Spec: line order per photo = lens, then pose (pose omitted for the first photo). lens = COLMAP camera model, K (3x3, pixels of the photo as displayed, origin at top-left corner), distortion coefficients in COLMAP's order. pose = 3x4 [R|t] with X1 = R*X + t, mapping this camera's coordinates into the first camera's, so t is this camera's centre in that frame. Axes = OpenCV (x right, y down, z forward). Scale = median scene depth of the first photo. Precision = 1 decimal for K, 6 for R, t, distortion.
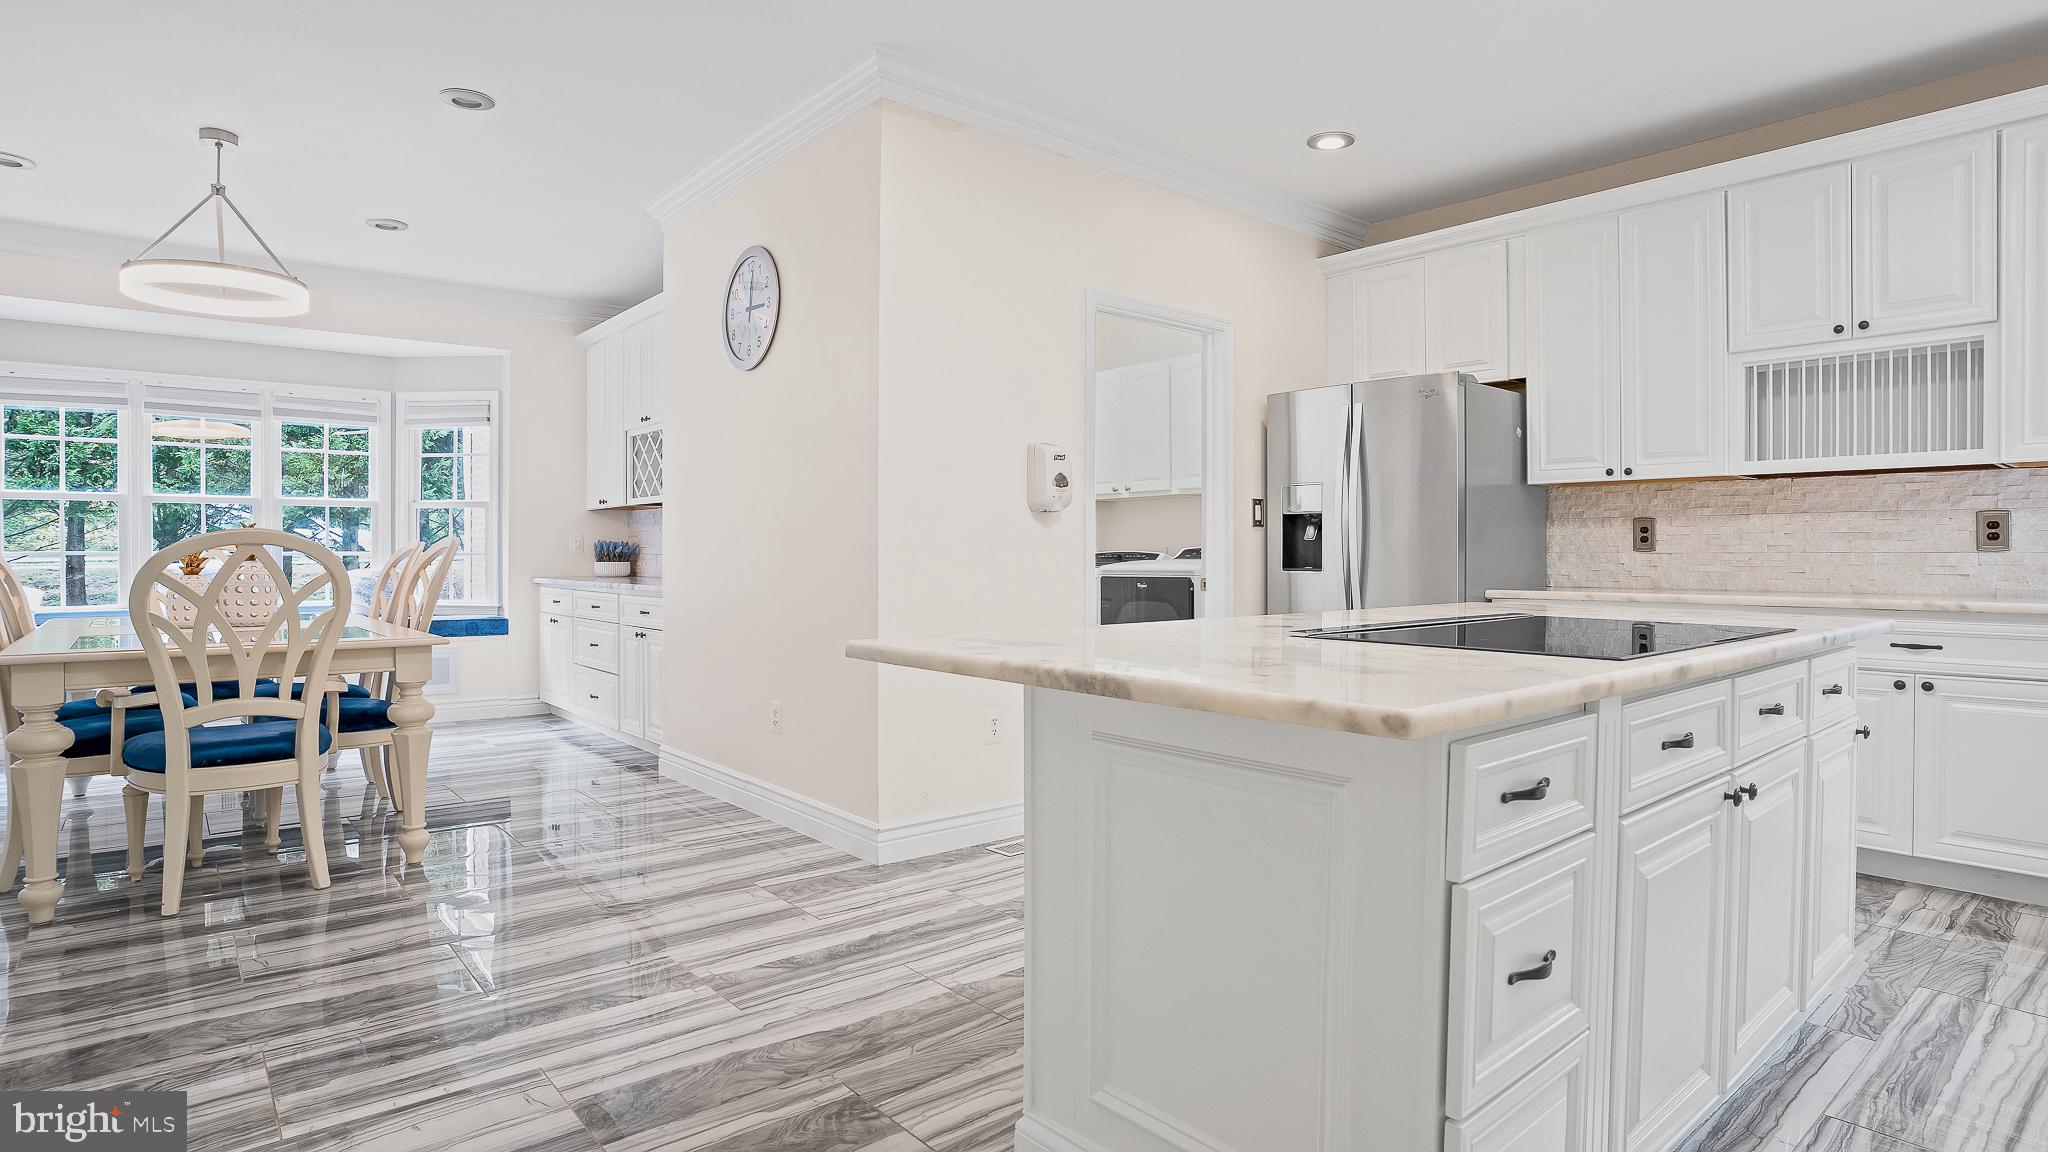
lens RADIAL K [[1032.9, 0, 993.9], [0, 1032.9, 554.3], [0, 0, 1]] dist [-0.072617, 0.030035]
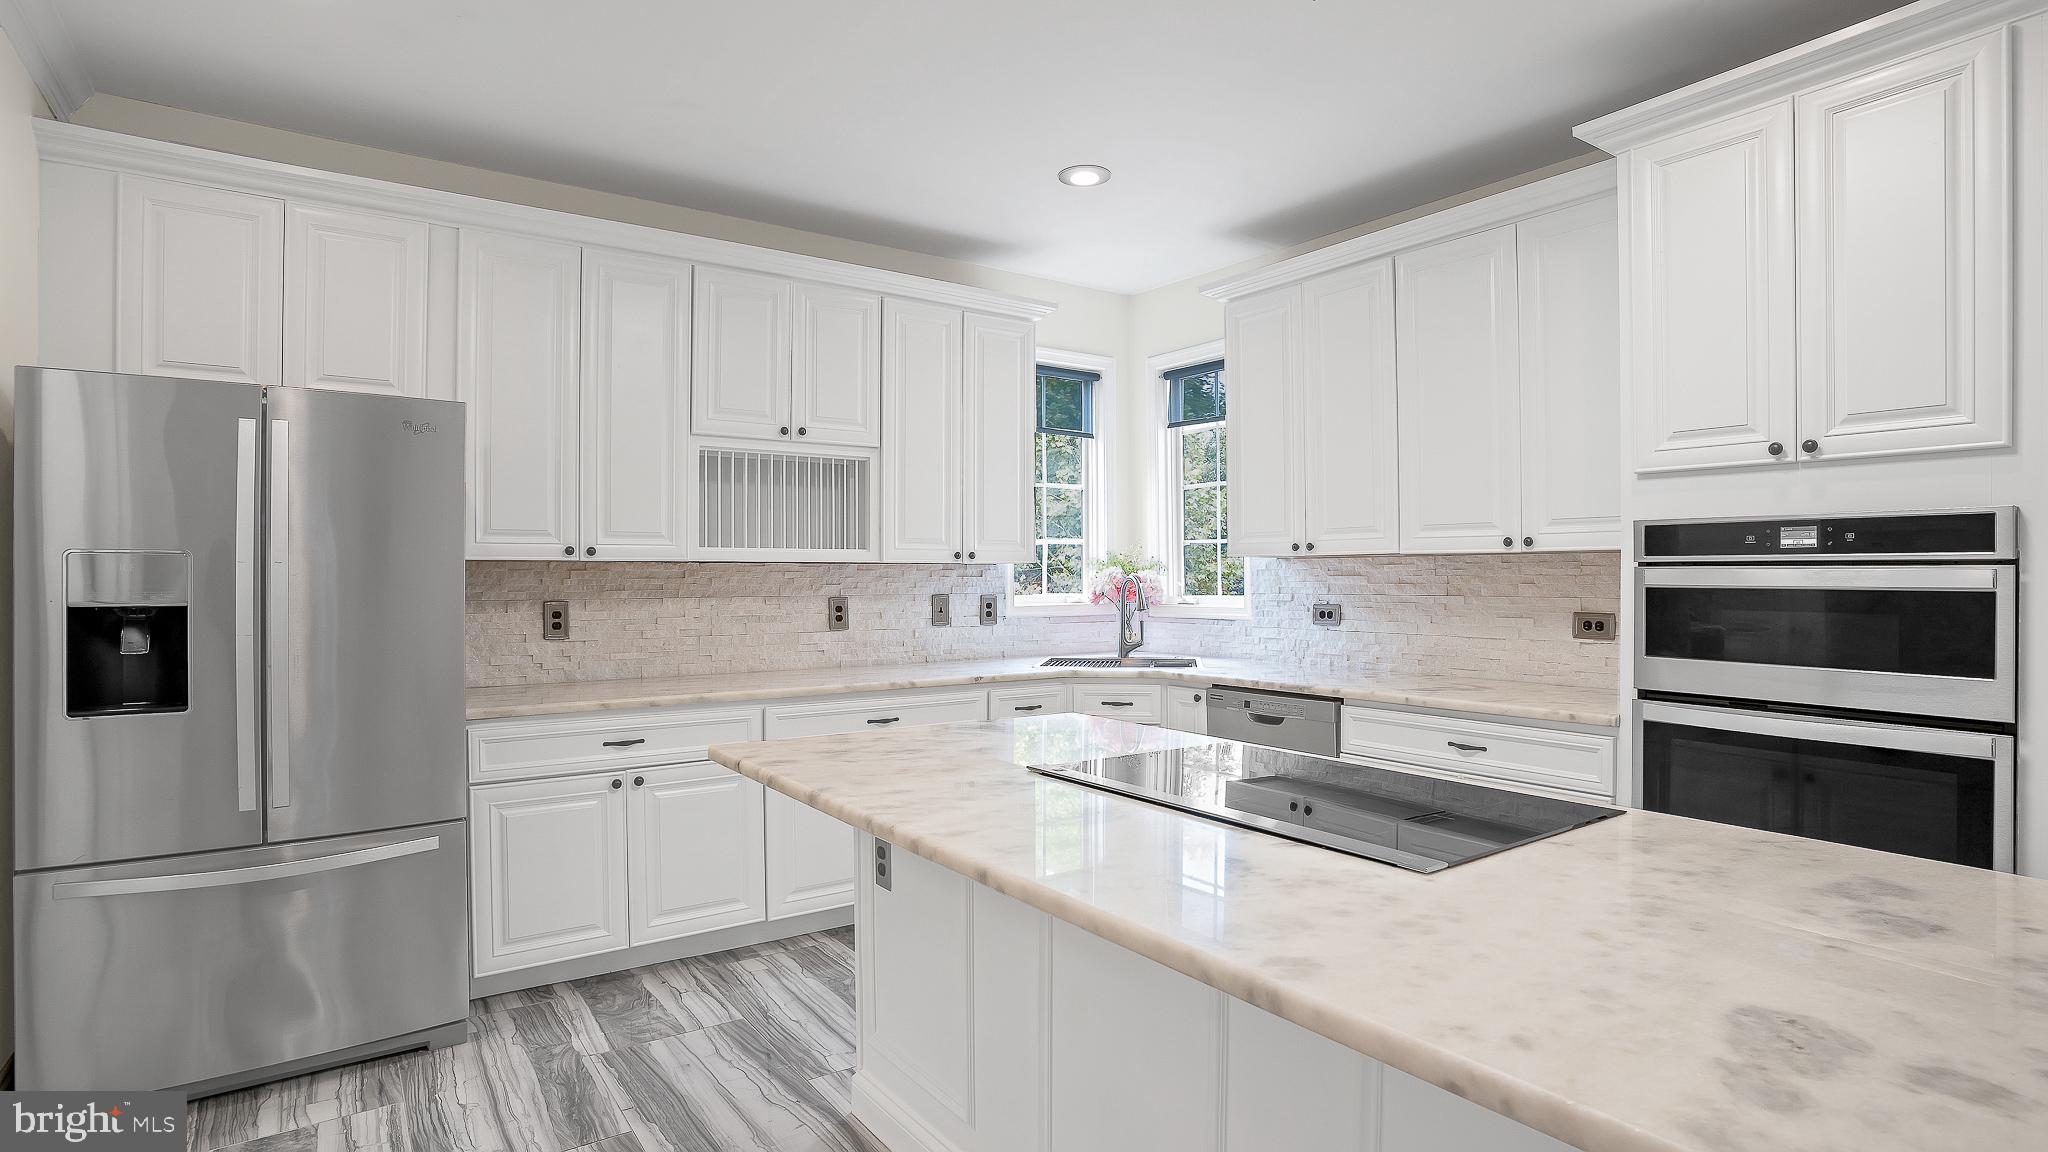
lens RADIAL K [[1030.7, 0, 1048.2], [0, 1030.7, 576.8], [0, 0, 1]] dist [-0.077984, 0.037267]
pose [[0.059833, -0.003170, 0.998203, -0.218745], [0.004161, 0.999987, 0.002926, -0.064475], [-0.998200, 0.003978, 0.059845, 0.590032]]
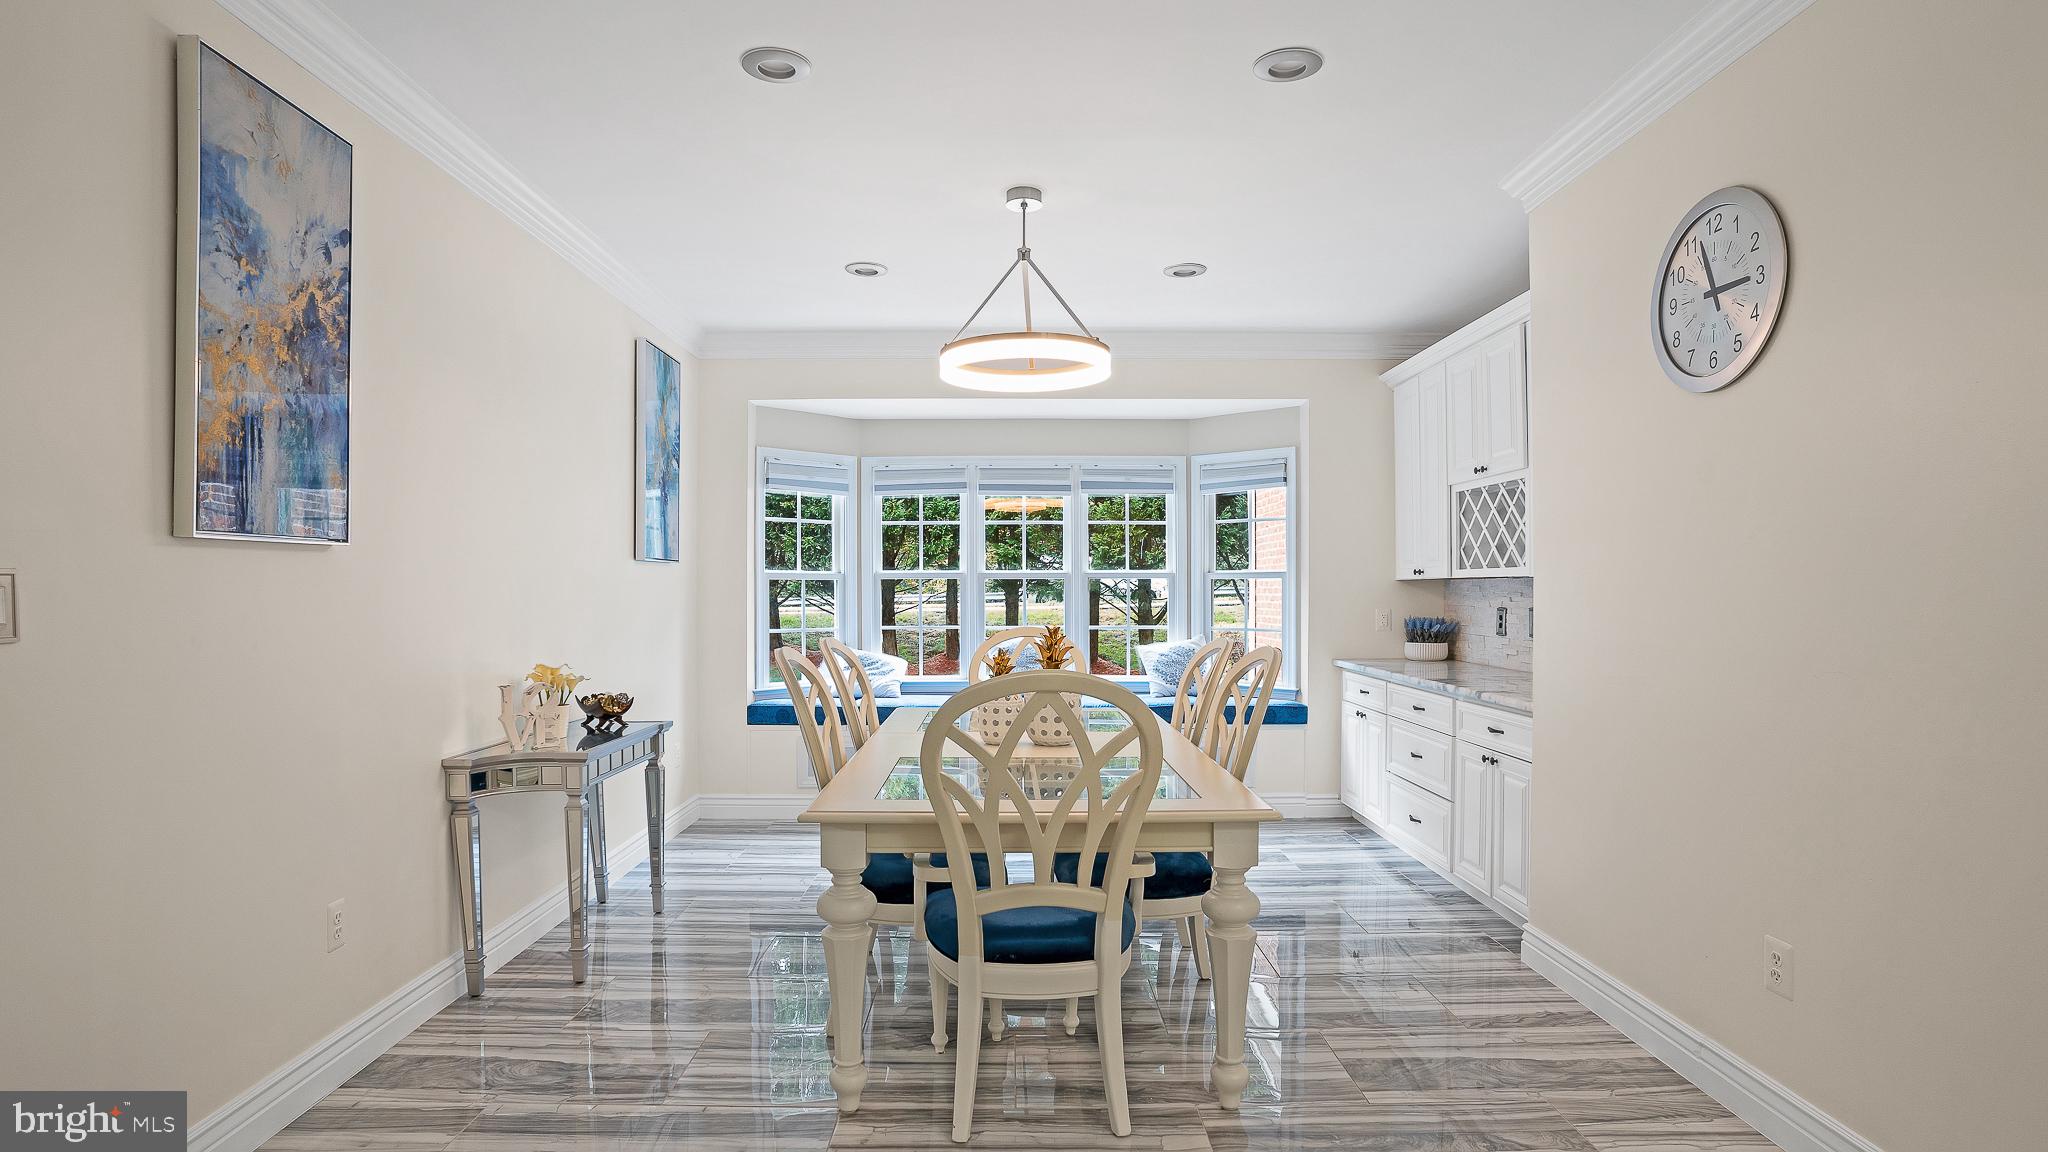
lens RADIAL K [[1017.1, 0, 1029.0], [0, 1017.1, 592.3], [0, 0, 1]] dist [-0.083492, 0.034476]
pose [[0.777636, 0.002341, -0.628711, -0.203870], [-0.001517, 0.999997, 0.001846, -0.063018], [0.628713, -0.000482, 0.777637, 0.297874]]
